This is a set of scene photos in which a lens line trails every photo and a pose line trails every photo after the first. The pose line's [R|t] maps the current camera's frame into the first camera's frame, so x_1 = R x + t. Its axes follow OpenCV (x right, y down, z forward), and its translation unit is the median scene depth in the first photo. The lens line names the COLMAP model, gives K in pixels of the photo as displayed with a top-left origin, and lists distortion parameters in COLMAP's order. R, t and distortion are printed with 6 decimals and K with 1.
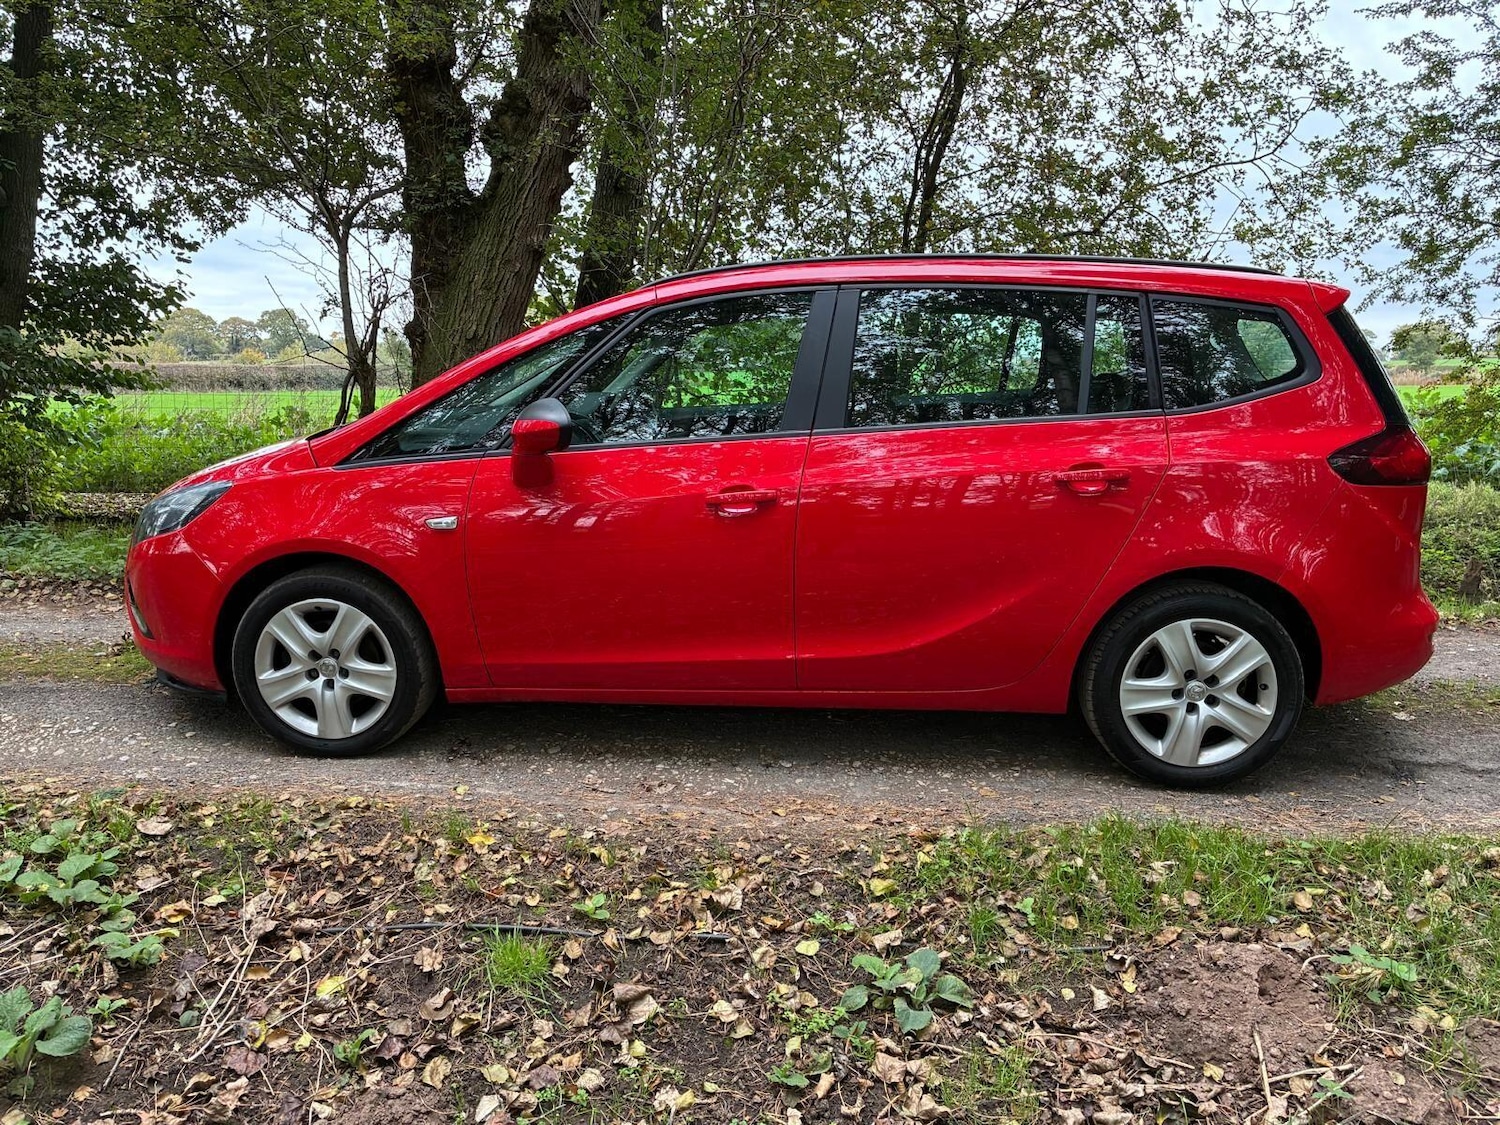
lens RADIAL K [[1124.1, 0, 747.9], [0, 1124.1, 563.6], [0, 0, 1]] dist [0.061262, -0.074998]
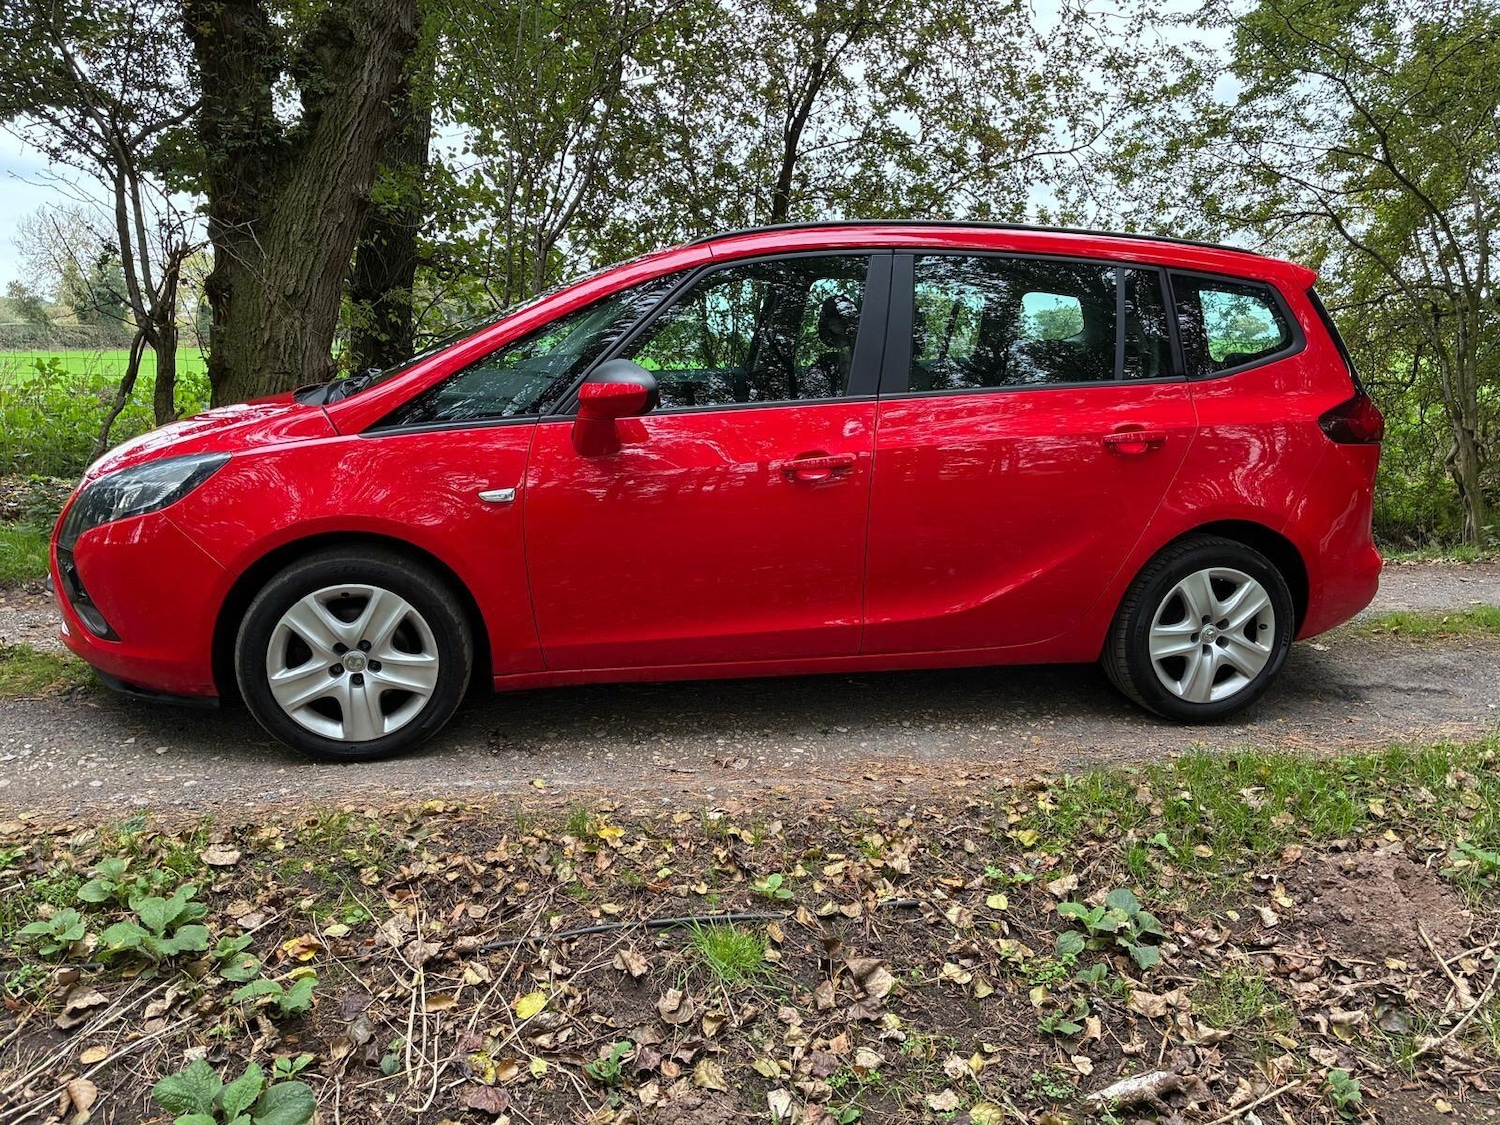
lens RADIAL K [[1124.1, 0, 735.5], [0, 1124.1, 563.5], [0, 0, 1]] dist [0.061262, -0.074998]
pose [[0.961170, -0.037129, 0.273446, -0.351074], [0.030649, 0.999140, 0.027935, -0.000429], [-0.274248, -0.018469, 0.961482, 0.072504]]
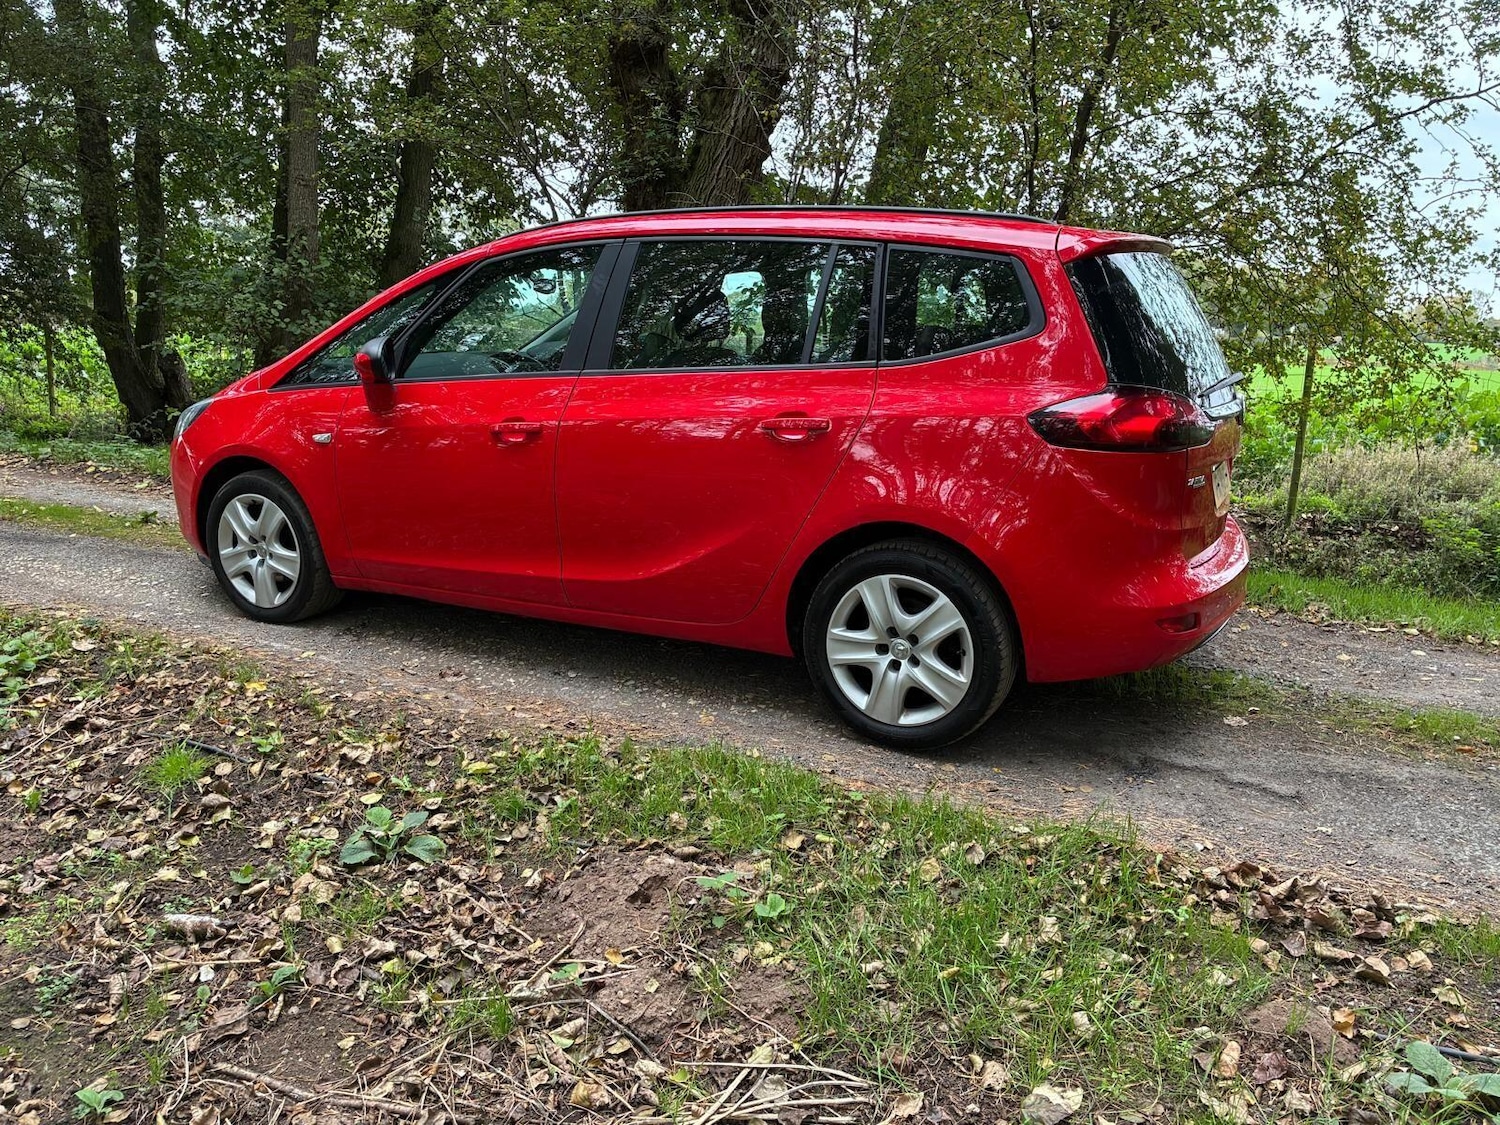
lens RADIAL K [[1124.1, 0, 746.3], [0, 1124.1, 561.2], [0, 0, 1]] dist [0.061262, -0.074998]
pose [[0.921239, 0.094118, -0.377439, 0.649327], [-0.087710, 0.995560, 0.034174, 0.015408], [0.378980, 0.001623, 0.925403, 0.044187]]
